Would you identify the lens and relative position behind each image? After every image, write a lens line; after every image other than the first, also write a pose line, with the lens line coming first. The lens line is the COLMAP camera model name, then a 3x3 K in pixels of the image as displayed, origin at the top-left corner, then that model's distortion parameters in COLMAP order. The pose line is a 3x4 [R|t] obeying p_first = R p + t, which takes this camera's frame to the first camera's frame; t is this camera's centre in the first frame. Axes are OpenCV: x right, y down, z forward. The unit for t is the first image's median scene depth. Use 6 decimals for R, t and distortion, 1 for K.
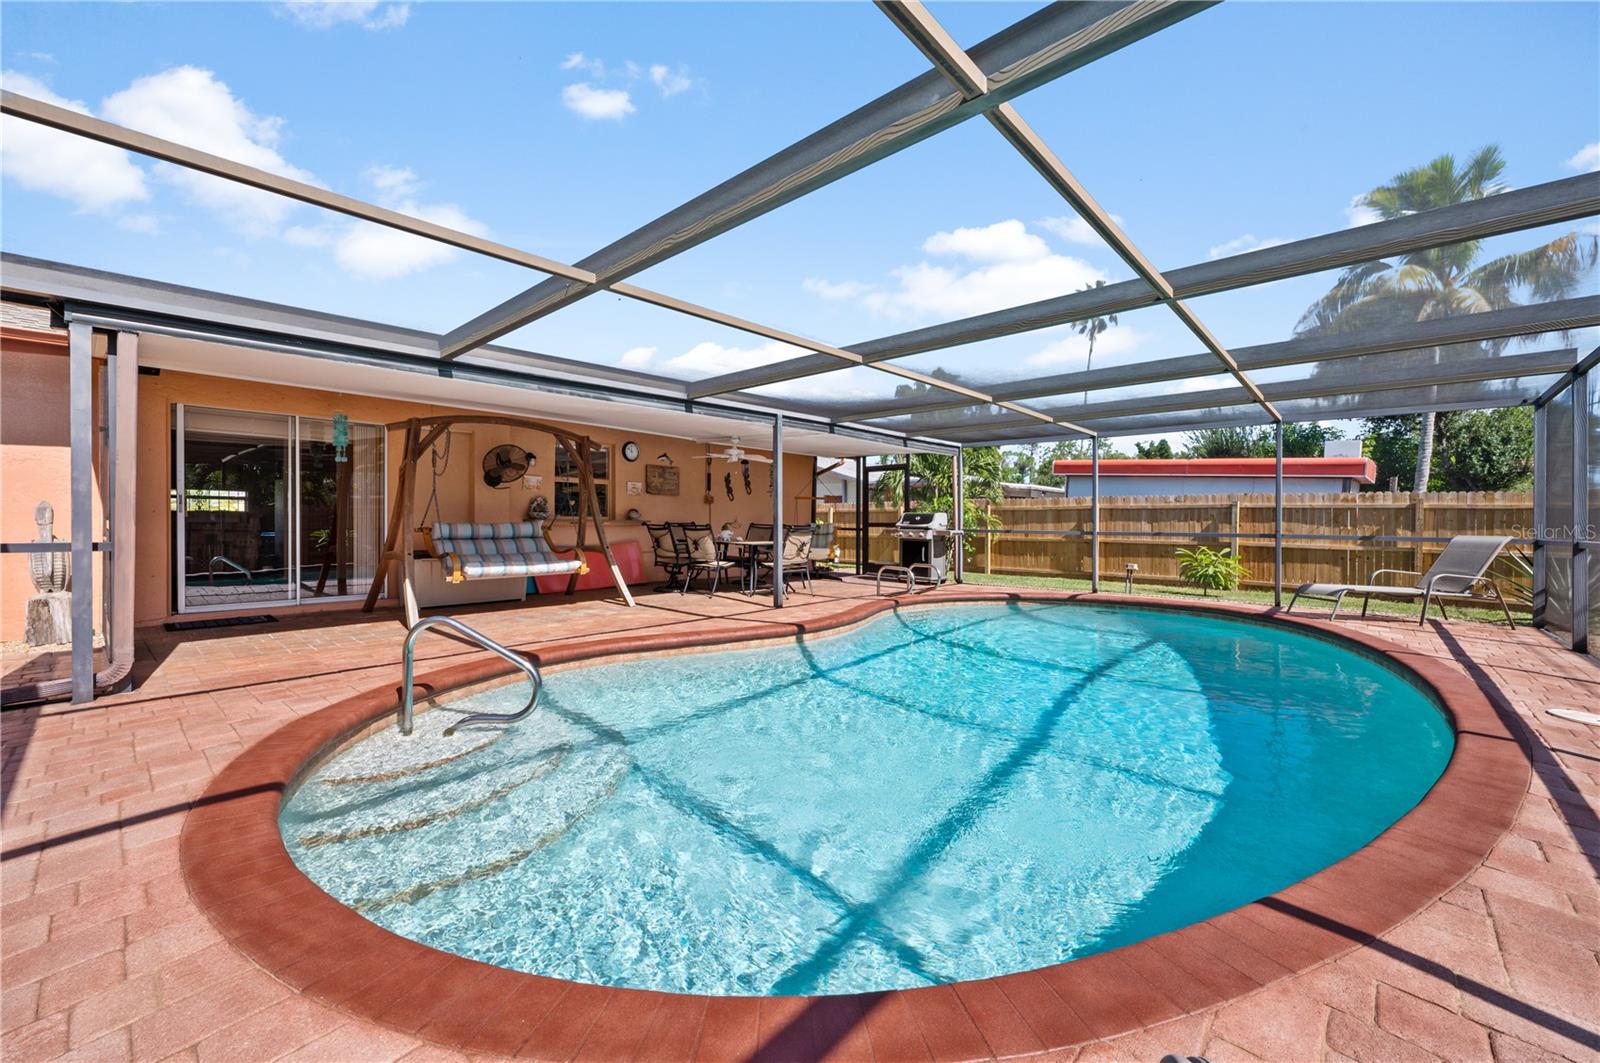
lens RADIAL K [[635.6, 0, 792.5], [0, 635.6, 525.5], [0, 0, 1]] dist [-0.000963, 0.000582]
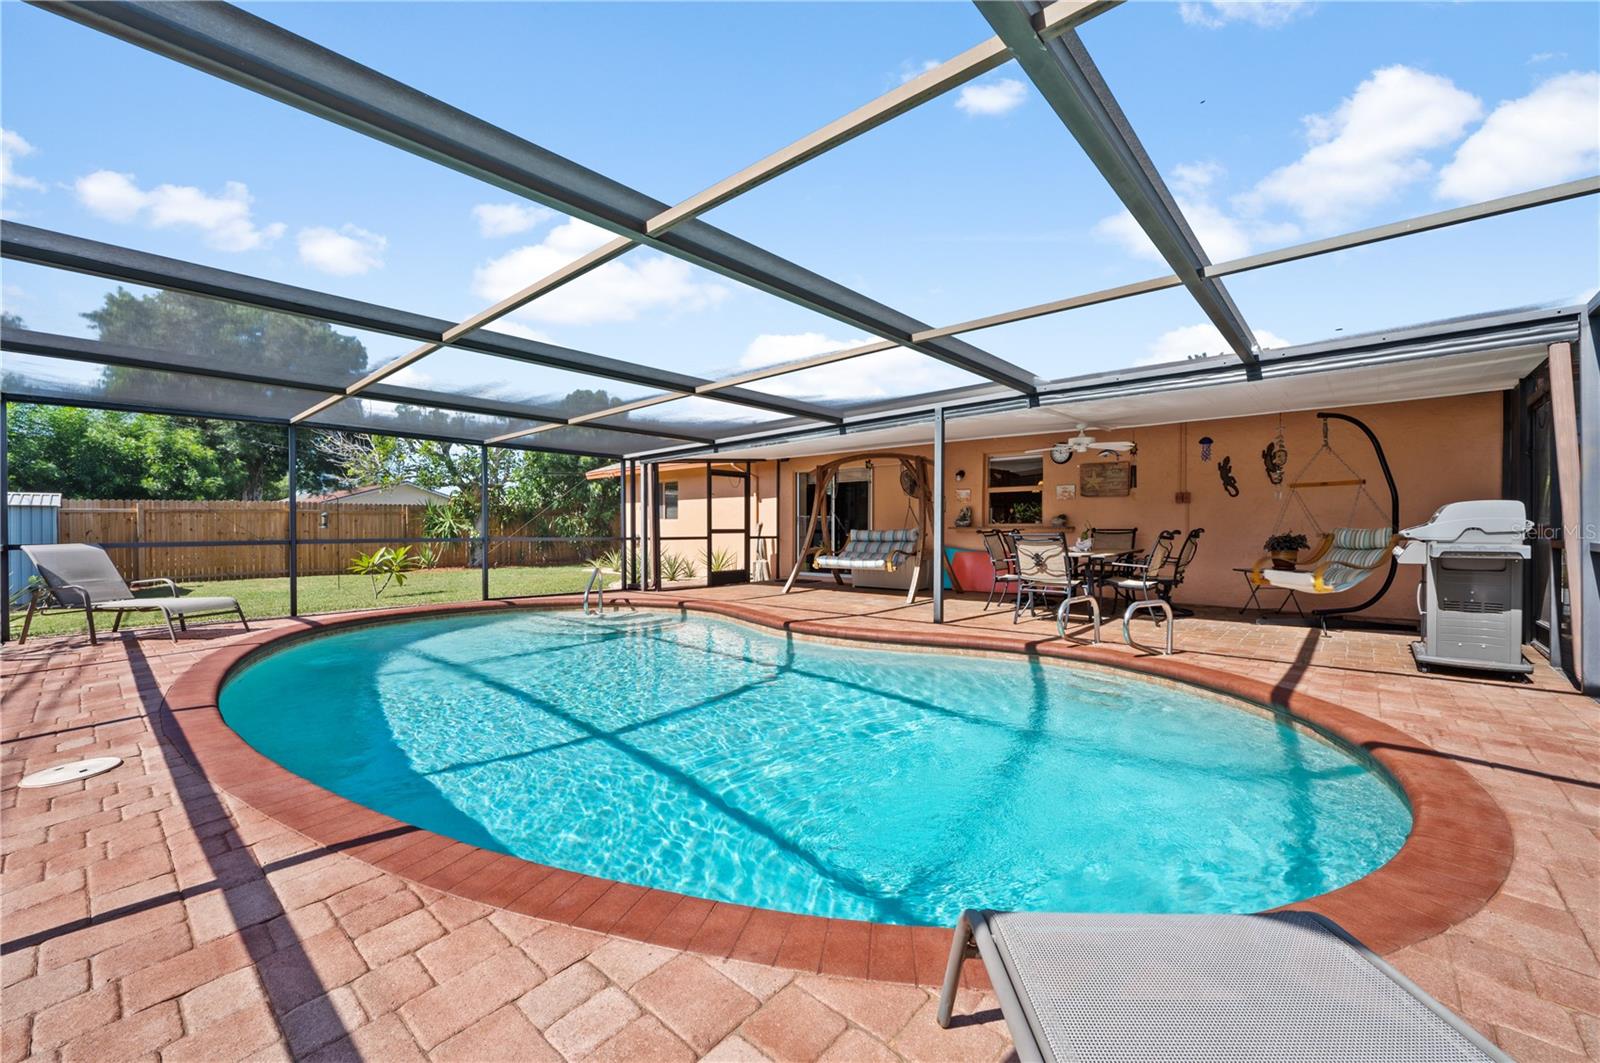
lens RADIAL K [[635.6, 0, 797.6], [0, 635.6, 534.6], [0, 0, 1]] dist [-0.000963, 0.000582]
pose [[0.032947, -0.001901, -0.999455, 0.708327], [-0.002773, 0.999994, -0.001993, 0.006575], [0.999453, 0.002837, 0.032942, 0.621110]]
